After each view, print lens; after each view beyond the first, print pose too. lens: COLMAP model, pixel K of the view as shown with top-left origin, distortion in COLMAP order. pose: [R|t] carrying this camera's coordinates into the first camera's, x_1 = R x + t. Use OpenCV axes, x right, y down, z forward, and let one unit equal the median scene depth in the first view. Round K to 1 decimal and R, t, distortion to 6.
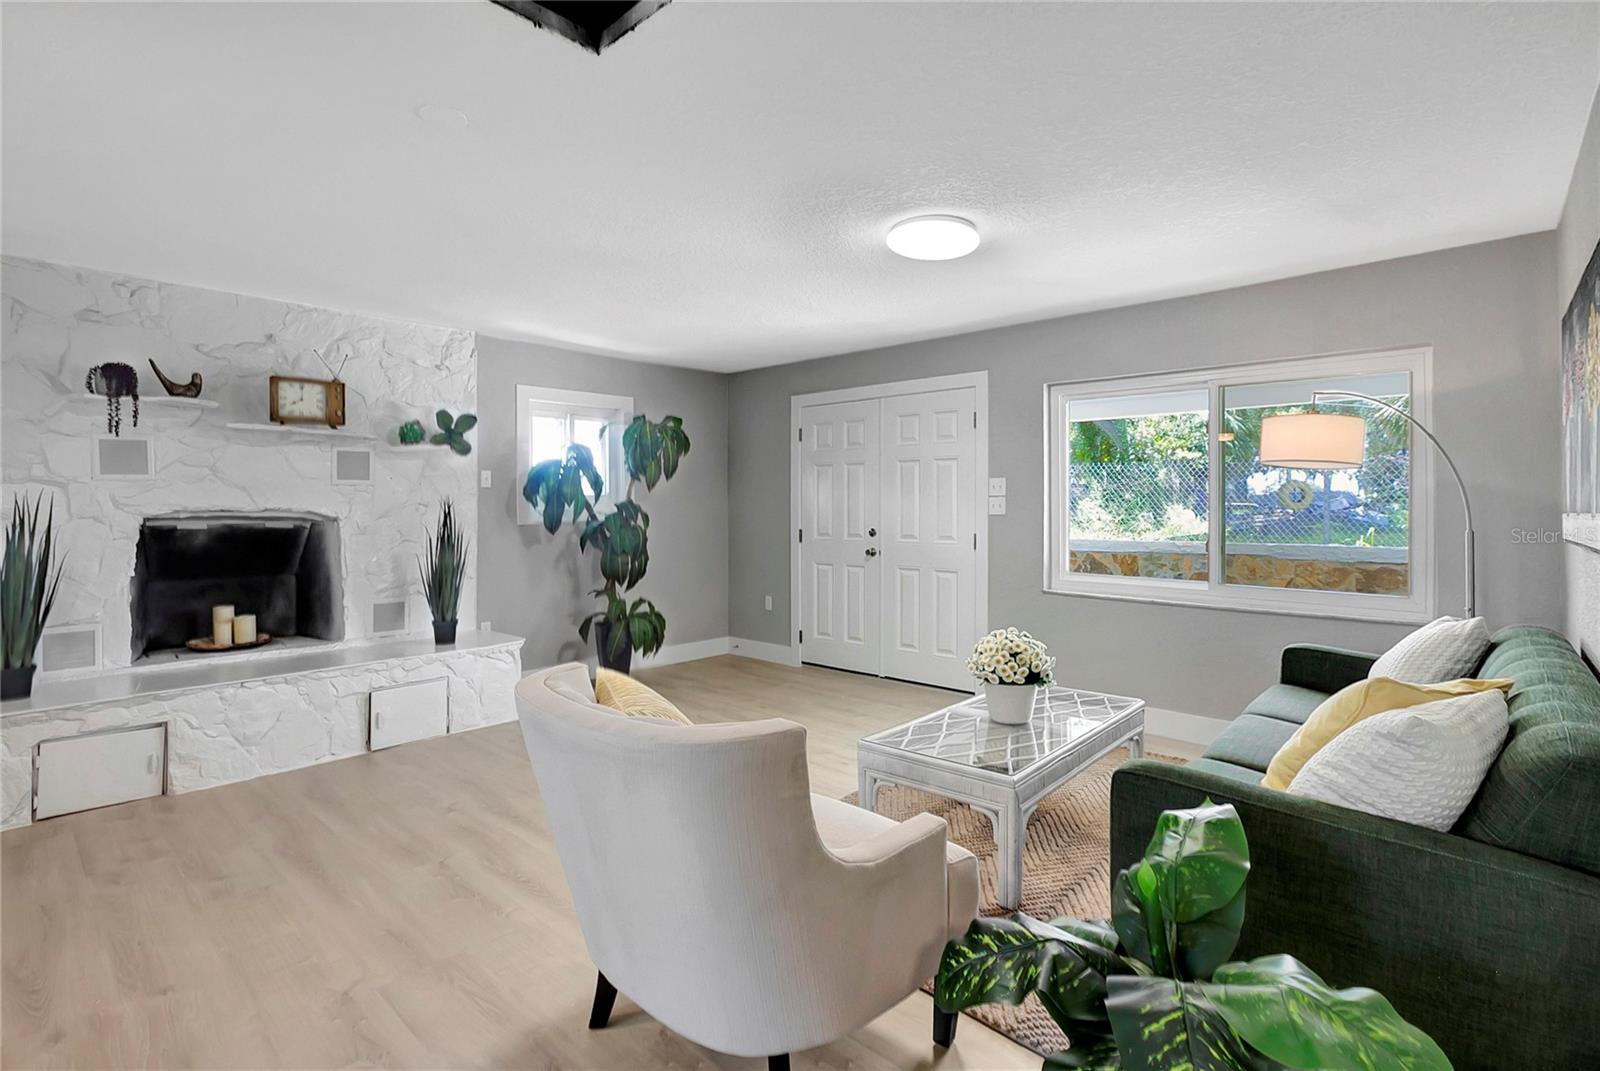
lens RADIAL K [[755.8, 0, 781.3], [0, 755.8, 505.3], [0, 0, 1]] dist [0.003058, 0.001798]
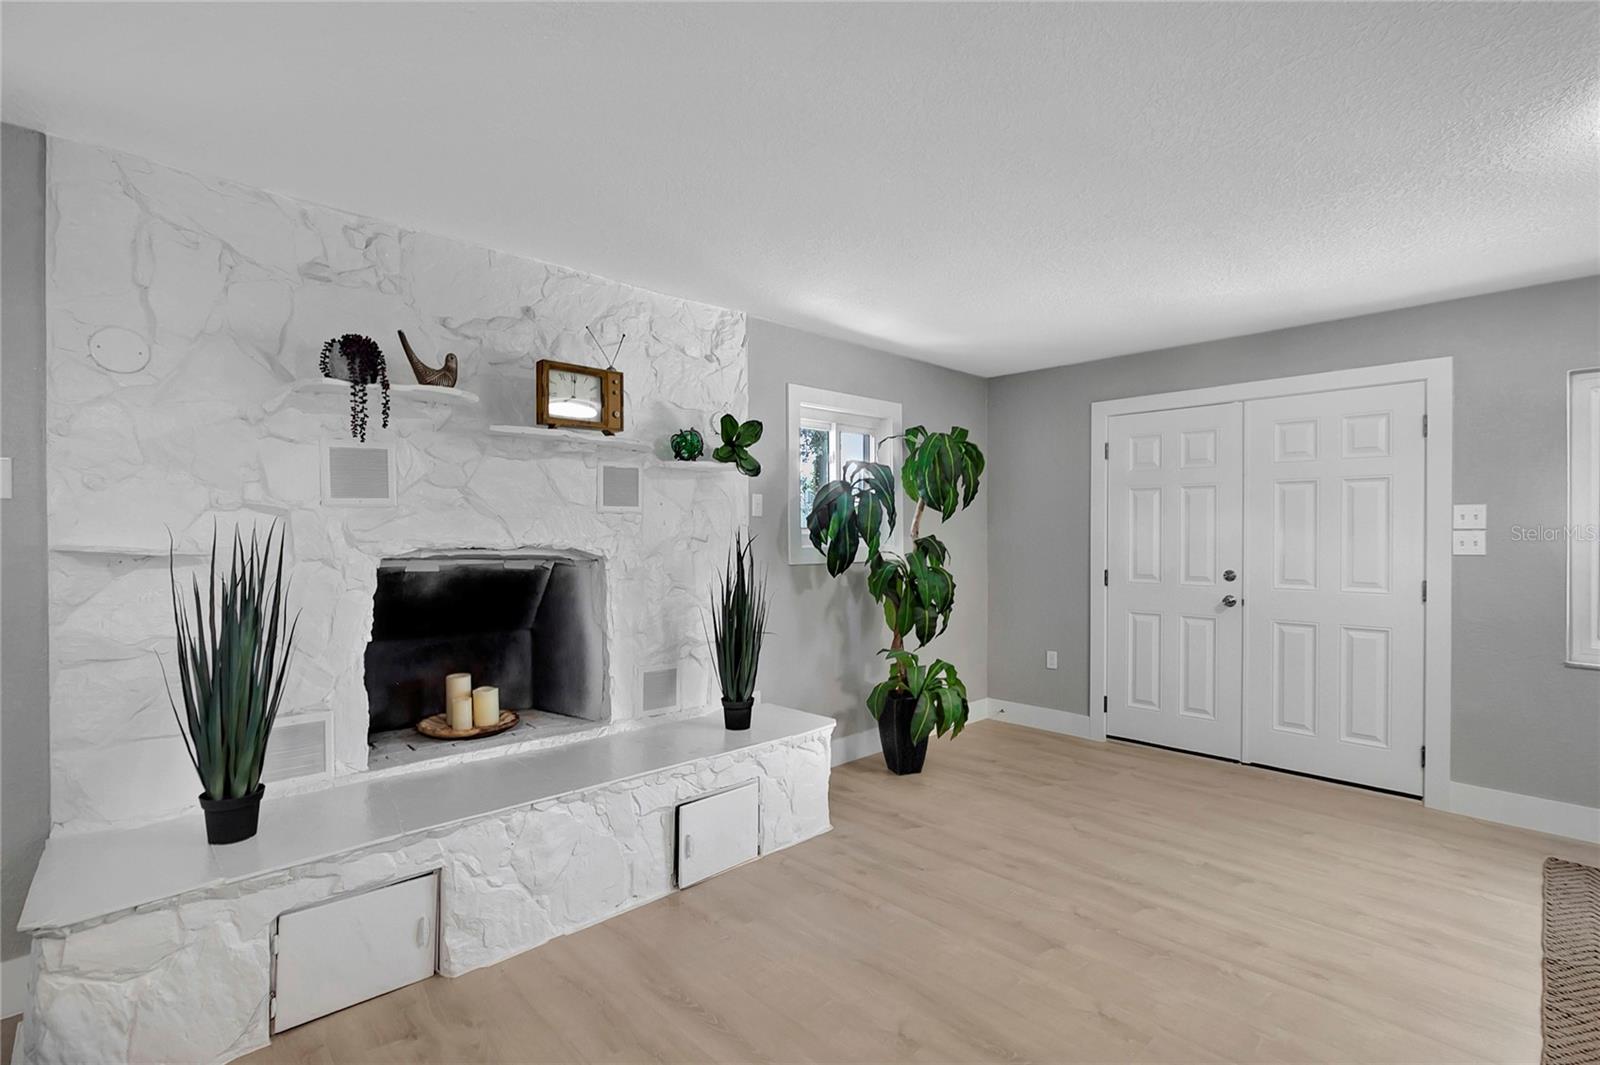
lens RADIAL K [[750.2, 0, 797.1], [0, 750.2, 535.9], [0, 0, 1]] dist [-0.016838, 0.010777]
pose [[0.998008, 0.003121, -0.063004, -0.357151], [-0.002866, 0.999987, 0.004135, -0.008059], [0.063016, -0.003947, 0.998005, 0.285533]]
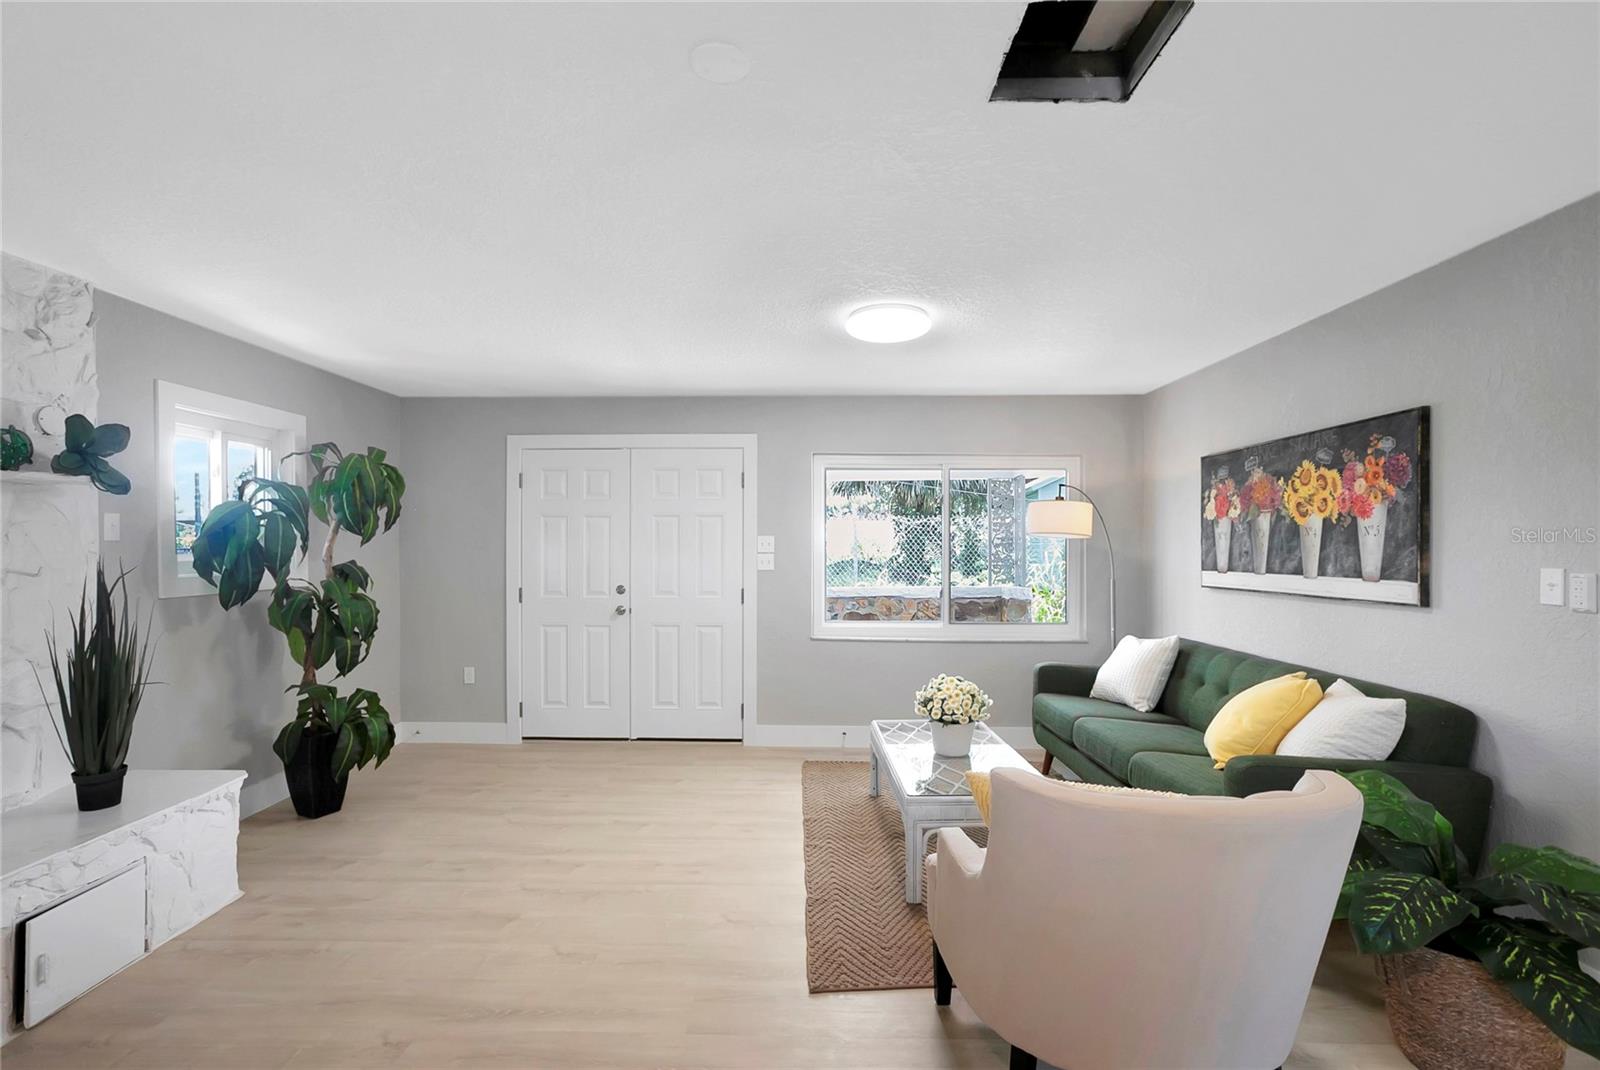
lens RADIAL K [[749.3, 0, 796.7], [0, 749.3, 535.5], [0, 0, 1]] dist [-0.031358, 0.020527]
pose [[0.746714, 0.011101, 0.665053, -0.446673], [-0.002968, 0.999906, -0.013358, -0.025946], [-0.665139, 0.008000, 0.746677, 0.203548]]
